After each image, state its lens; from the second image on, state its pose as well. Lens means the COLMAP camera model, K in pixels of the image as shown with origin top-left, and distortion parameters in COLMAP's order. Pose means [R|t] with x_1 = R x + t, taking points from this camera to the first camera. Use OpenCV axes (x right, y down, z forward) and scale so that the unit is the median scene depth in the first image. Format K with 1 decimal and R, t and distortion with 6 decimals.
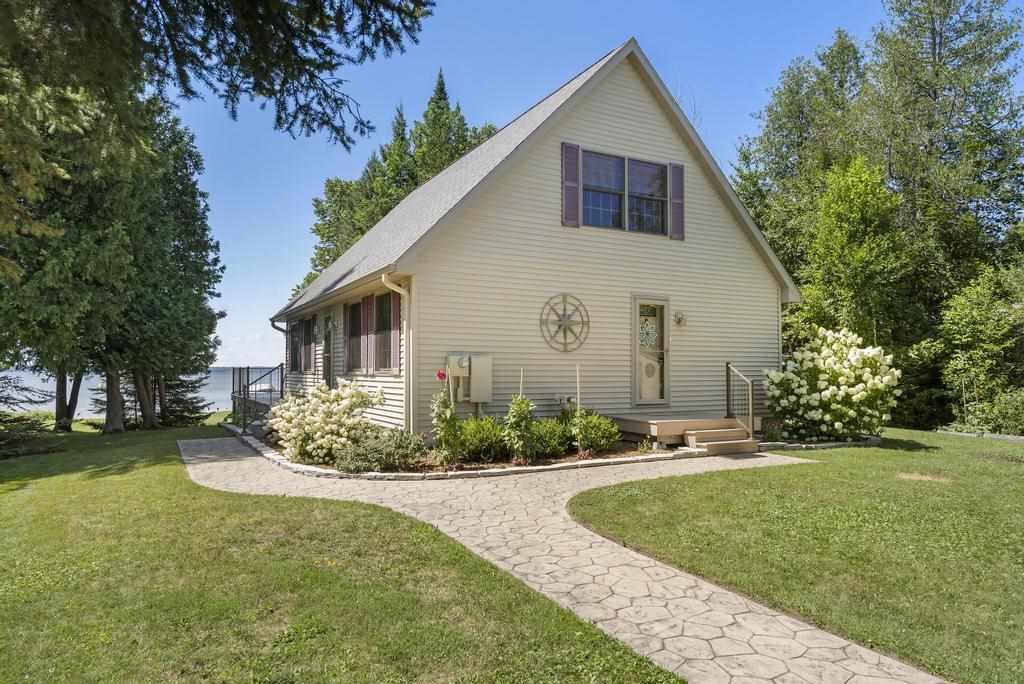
lens RADIAL K [[683.5, 0, 512.8], [0, 683.5, 348.3], [0, 0, 1]] dist [-0.004448, -0.001791]
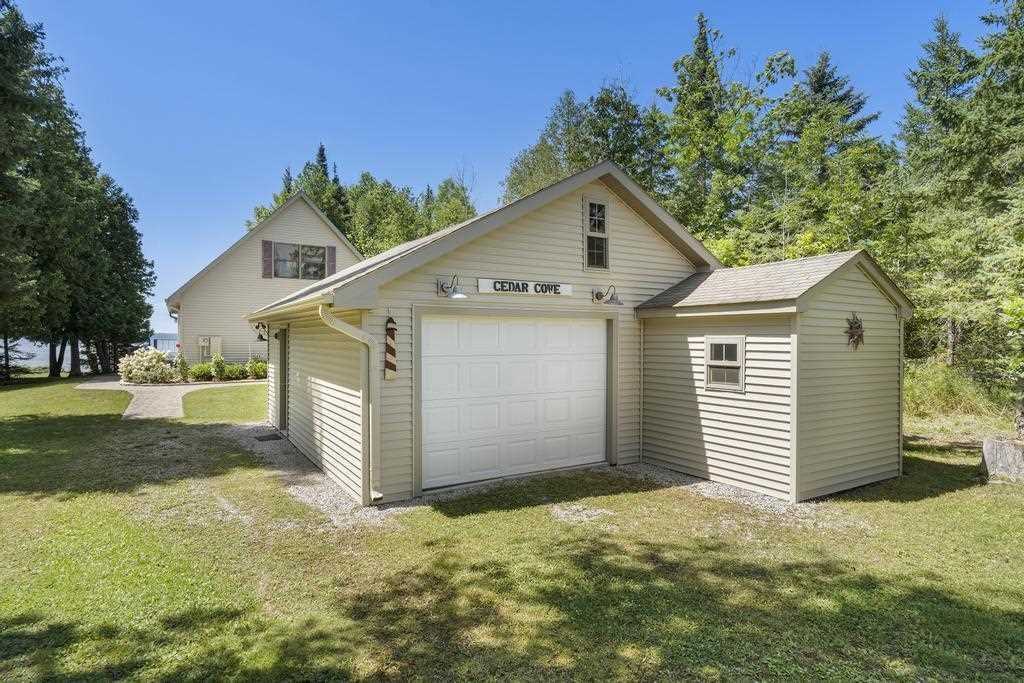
lens RADIAL K [[557.4, 0, 512.6], [0, 557.4, 337.7], [0, 0, 1]] dist [-0.011458, 0.001915]
pose [[0.997893, -0.000748, 0.064876, 0.758319], [-0.001419, 0.999443, 0.033357, -0.044899], [-0.064864, -0.033378, 0.997336, -0.848815]]
